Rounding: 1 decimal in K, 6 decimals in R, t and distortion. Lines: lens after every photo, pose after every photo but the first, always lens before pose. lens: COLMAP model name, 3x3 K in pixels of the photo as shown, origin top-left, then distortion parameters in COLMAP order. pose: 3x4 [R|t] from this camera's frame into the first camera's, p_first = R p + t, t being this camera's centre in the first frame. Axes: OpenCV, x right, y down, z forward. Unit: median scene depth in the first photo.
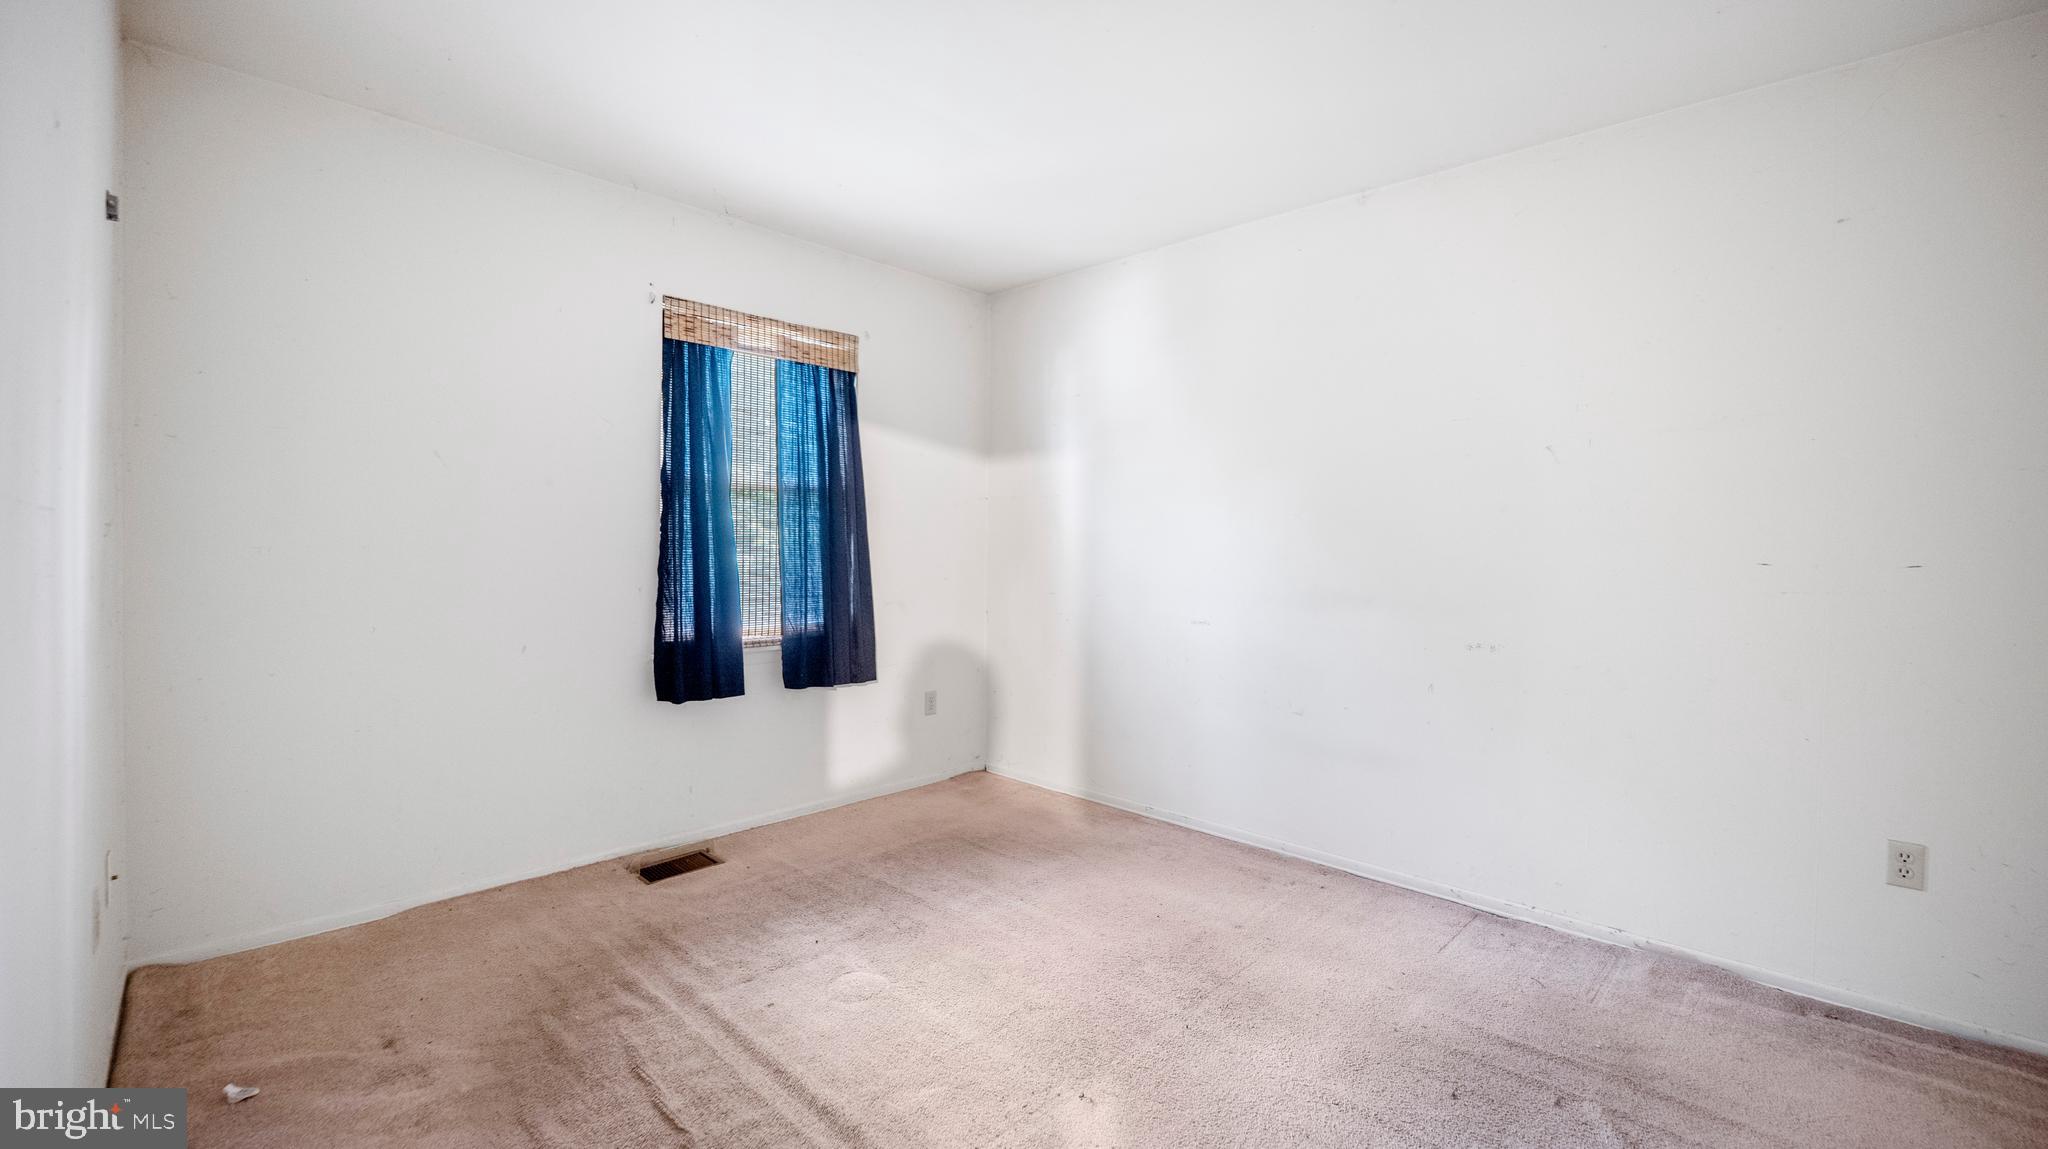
lens RADIAL K [[878.5, 0, 1025.1], [0, 878.5, 563.0], [0, 0, 1]] dist [-0.008641, 0.001329]
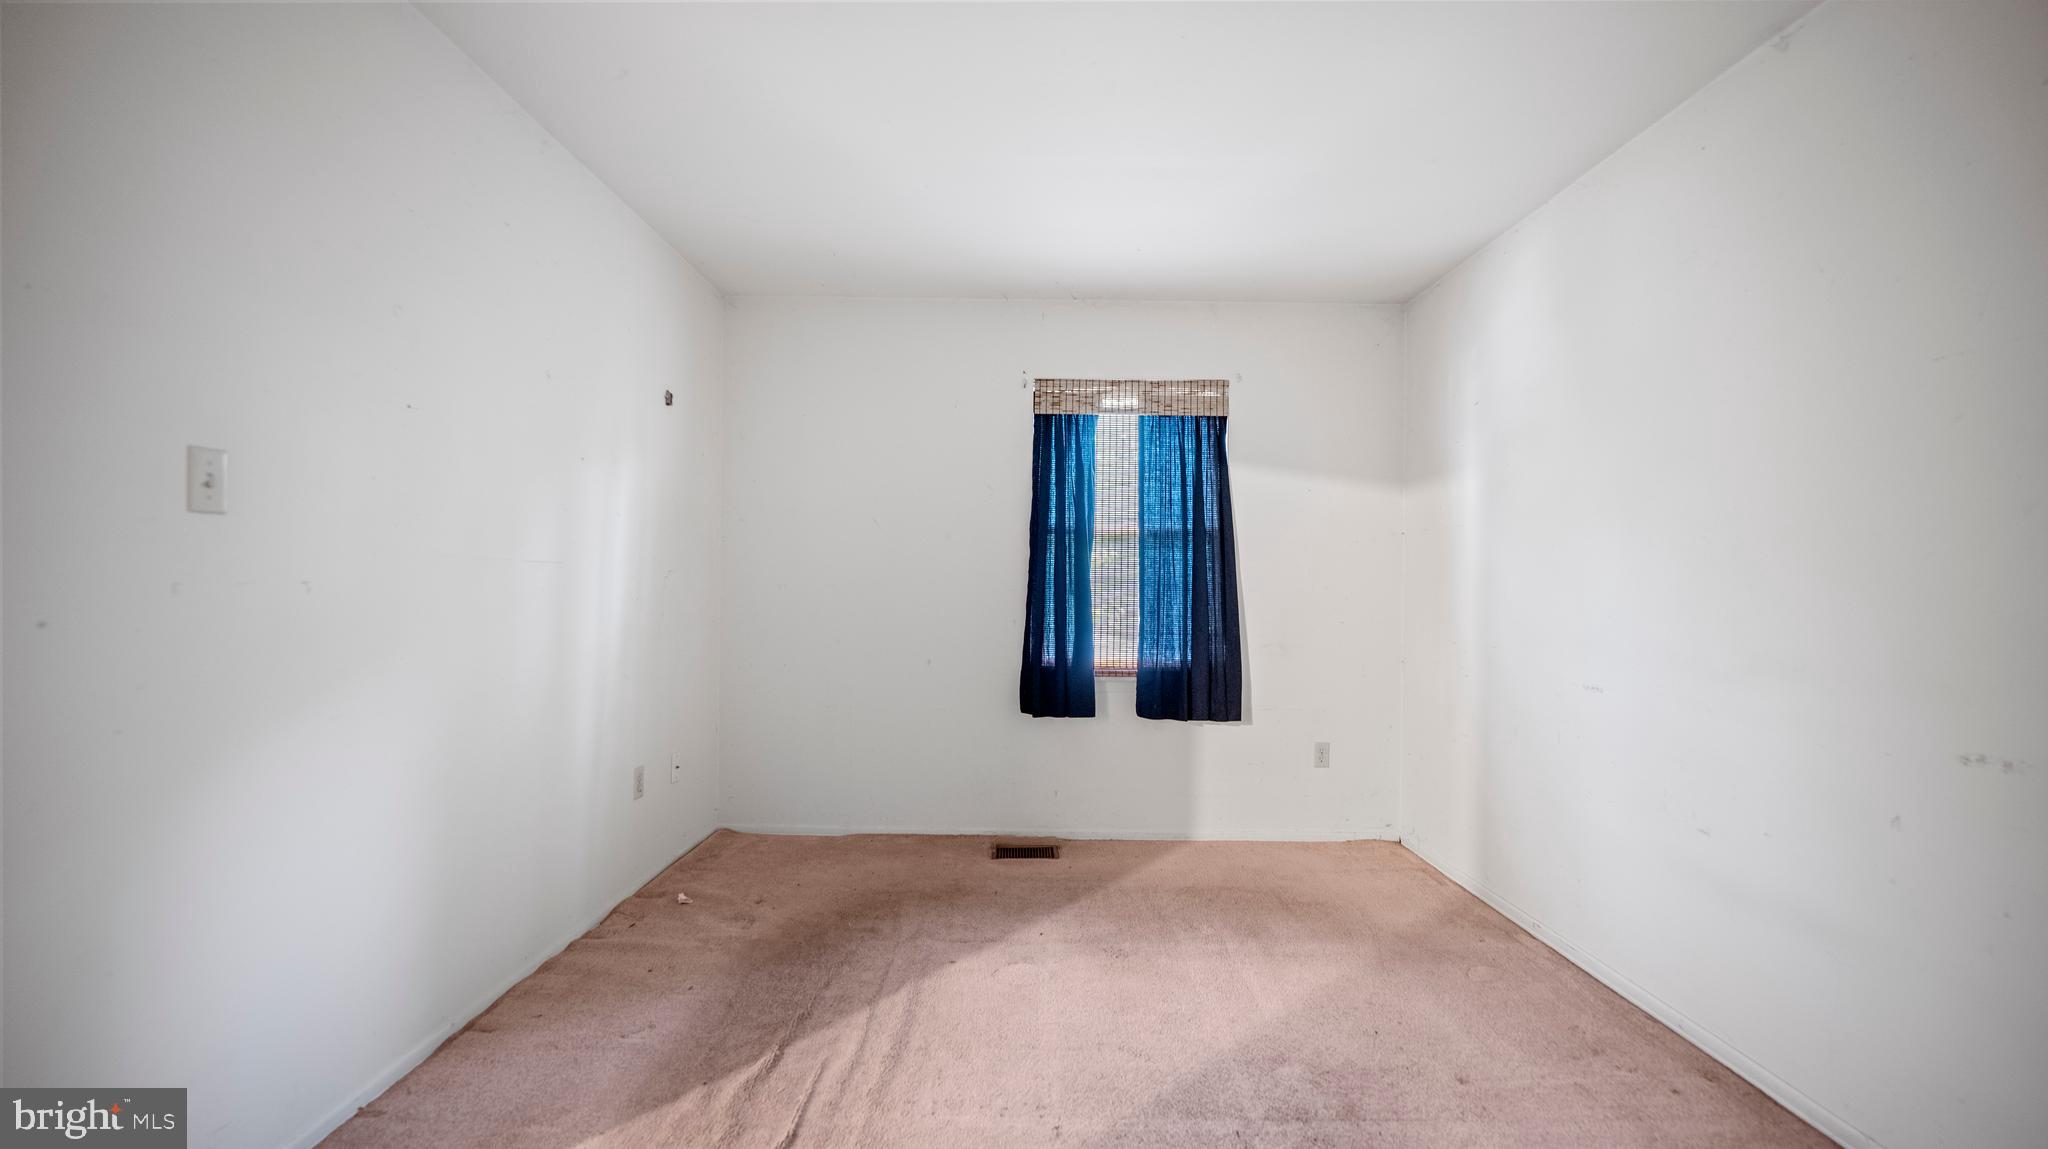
lens RADIAL K [[878.5, 0, 1023.0], [0, 878.5, 583.6], [0, 0, 1]] dist [-0.008641, 0.001329]
pose [[0.681237, -0.005124, -0.732045, 0.429312], [-0.018027, 0.999555, -0.023772, 0.006892], [0.731841, 0.029391, 0.680841, 0.152506]]
